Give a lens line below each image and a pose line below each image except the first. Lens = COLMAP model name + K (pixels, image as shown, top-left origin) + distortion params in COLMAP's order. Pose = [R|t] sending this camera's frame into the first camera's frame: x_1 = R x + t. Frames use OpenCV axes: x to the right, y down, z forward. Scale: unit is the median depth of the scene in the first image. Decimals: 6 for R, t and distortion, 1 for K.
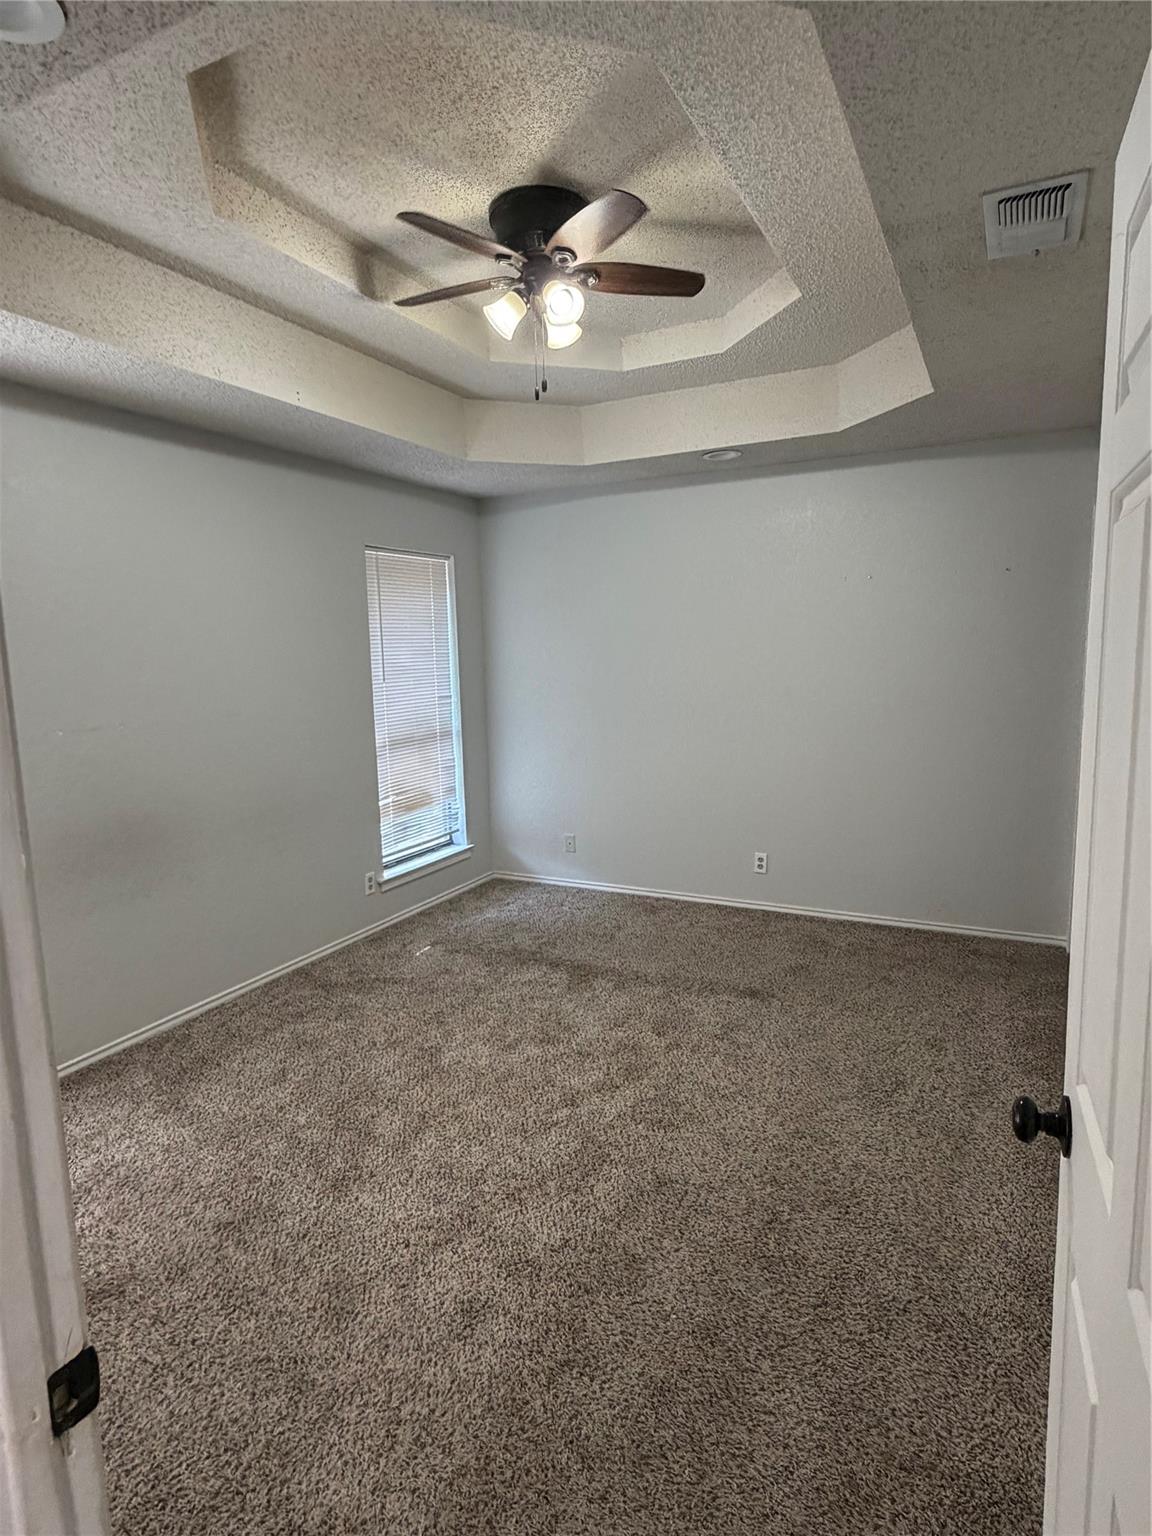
lens RADIAL K [[849.6, 0, 576.4], [0, 849.6, 771.5], [0, 0, 1]] dist [-0.001567, 0.000584]
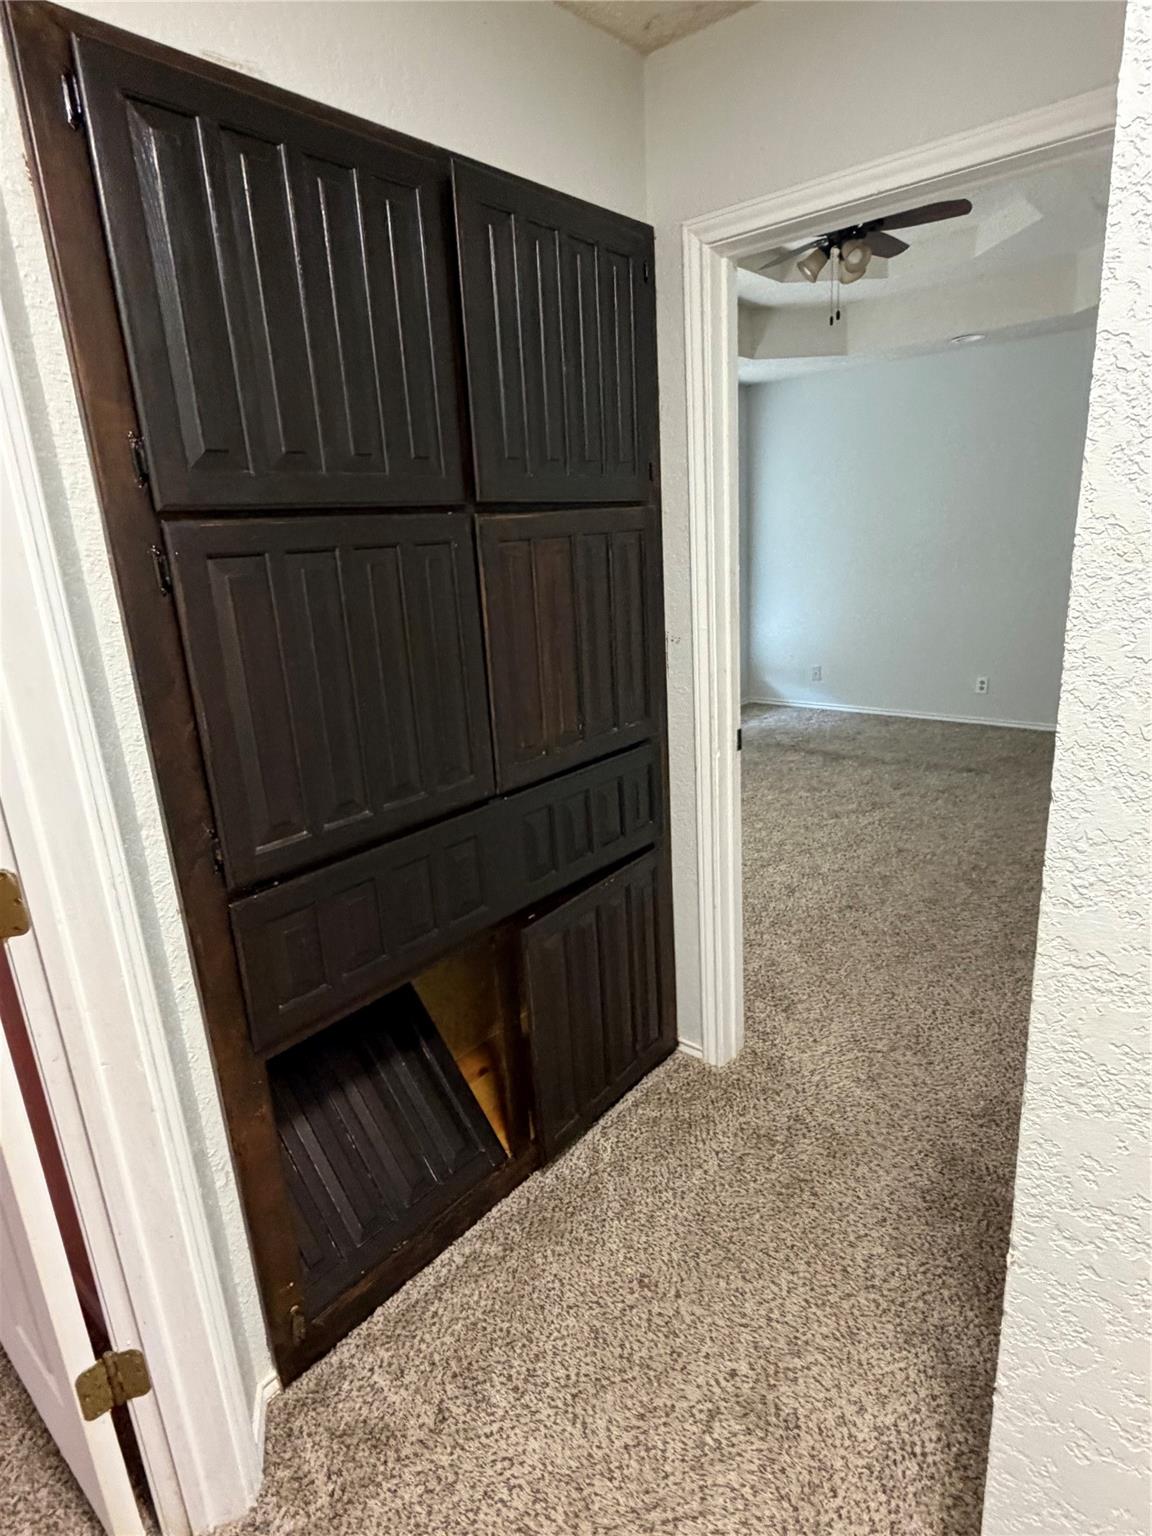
lens RADIAL K [[849.6, 0, 581.4], [0, 849.6, 758.5], [0, 0, 1]] dist [-0.001567, 0.000584]
pose [[0.973524, 0.034830, -0.225917, -0.077319], [-0.005024, 0.991345, 0.131189, 0.065287], [0.228531, -0.126580, 0.965273, -0.389711]]
